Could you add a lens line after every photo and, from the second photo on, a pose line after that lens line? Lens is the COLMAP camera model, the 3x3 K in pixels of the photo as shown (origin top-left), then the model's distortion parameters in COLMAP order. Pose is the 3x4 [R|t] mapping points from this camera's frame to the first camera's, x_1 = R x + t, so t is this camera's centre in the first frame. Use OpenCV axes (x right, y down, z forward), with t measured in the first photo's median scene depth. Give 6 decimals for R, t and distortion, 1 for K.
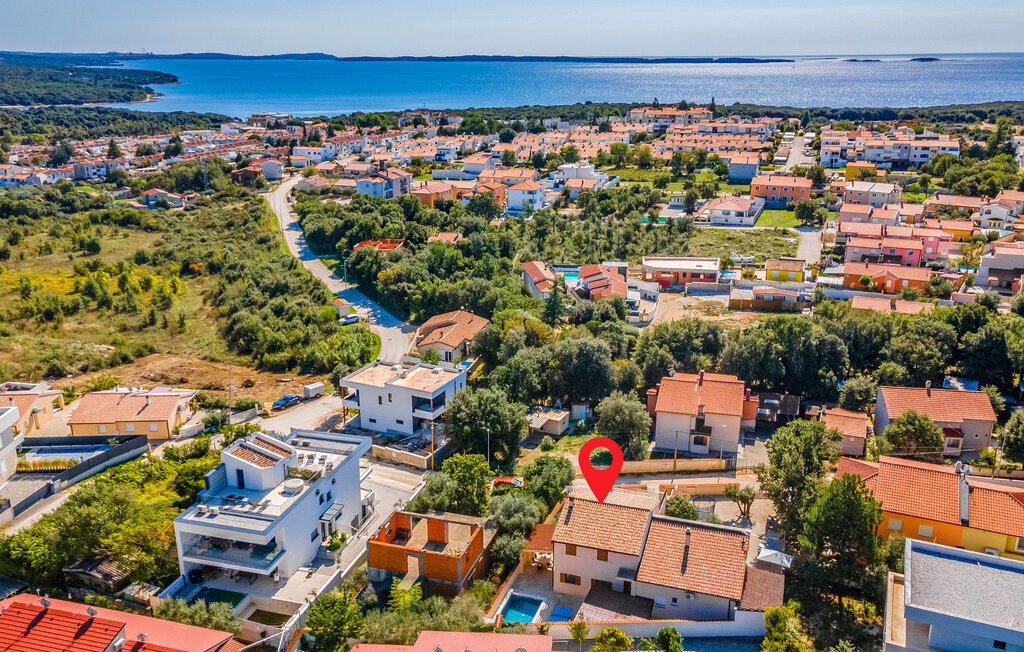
lens RADIAL K [[855.7, 0, 512.0], [0, 855.7, 326.0], [0, 0, 1]] dist [0.049086, 0.002003]
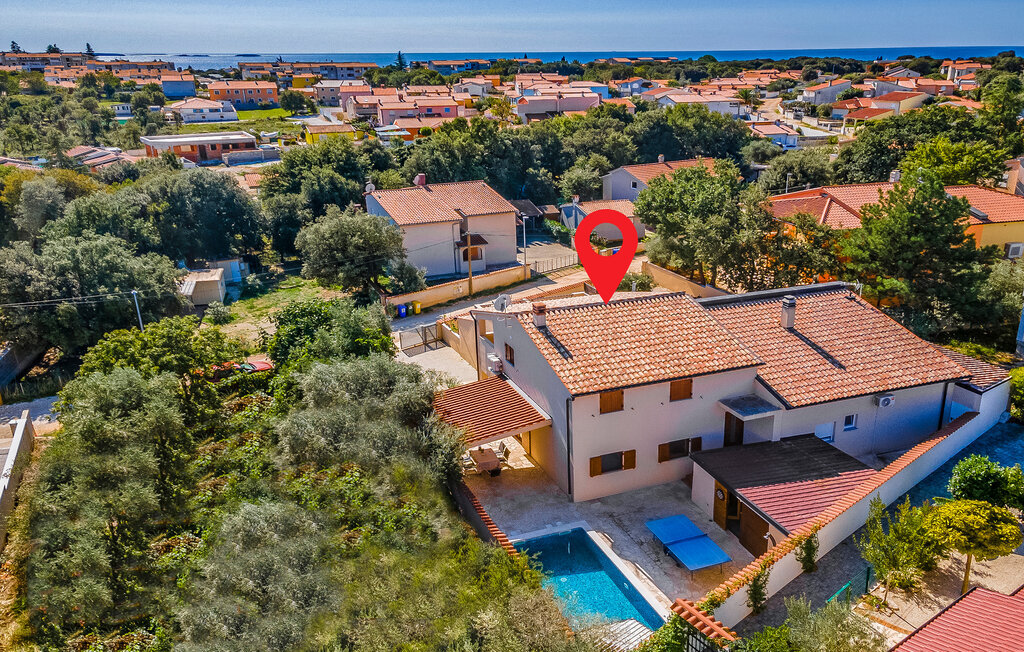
lens RADIAL K [[682.1, 0, 512.0], [0, 682.1, 326.0], [0, 0, 1]] dist [0.004251, 0.000937]
pose [[0.715533, -0.184609, 0.673745, -0.077510], [0.125626, 0.982732, 0.135855, 0.059813], [-0.687190, -0.012569, 0.726369, 0.280873]]
